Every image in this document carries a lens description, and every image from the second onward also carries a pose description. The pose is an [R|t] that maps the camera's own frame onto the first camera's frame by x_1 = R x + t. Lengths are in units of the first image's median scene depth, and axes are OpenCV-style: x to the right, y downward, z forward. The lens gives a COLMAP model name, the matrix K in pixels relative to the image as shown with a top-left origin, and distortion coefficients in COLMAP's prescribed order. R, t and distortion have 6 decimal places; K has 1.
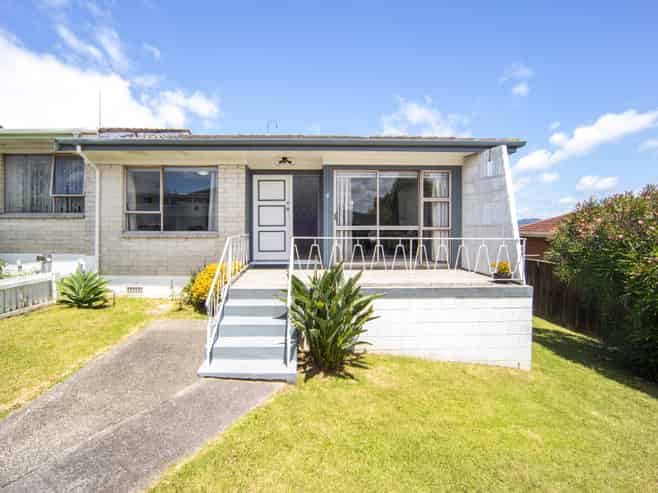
lens RADIAL K [[336.4, 0, 305.9], [0, 336.4, 232.0], [0, 0, 1]] dist [-0.001269, -0.000060]
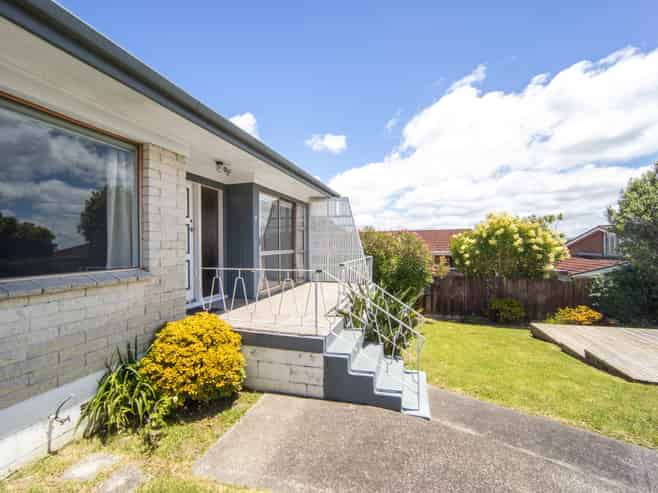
lens RADIAL K [[306.7, 0, 345.3], [0, 306.7, 245.8], [0, 0, 1]] dist [-0.001934, -0.000483]
pose [[0.227845, -0.008405, 0.973661, -0.668499], [0.034126, 0.999417, 0.000641, -0.025967], [-0.973099, 0.033081, 0.227999, 0.585369]]
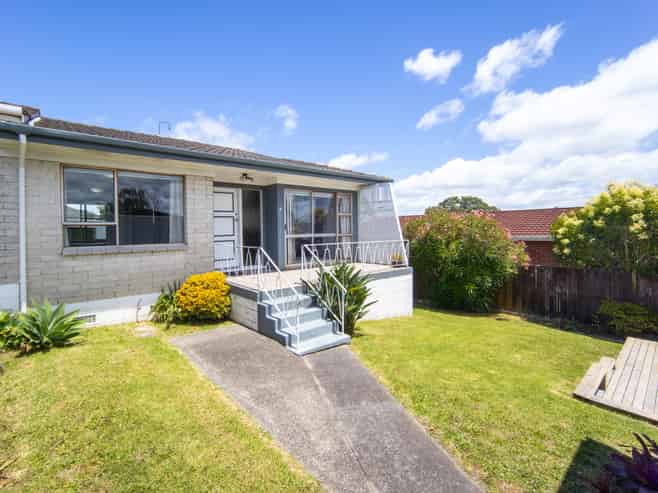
lens RADIAL K [[336.4, 0, 305.9], [0, 336.4, 232.0], [0, 0, 1]] dist [-0.001269, -0.000060]
pose [[0.765857, -0.017127, 0.642782, -0.629628], [0.033678, 0.999342, -0.013499, -0.008874], [-0.642128, 0.031986, 0.765930, 0.032779]]
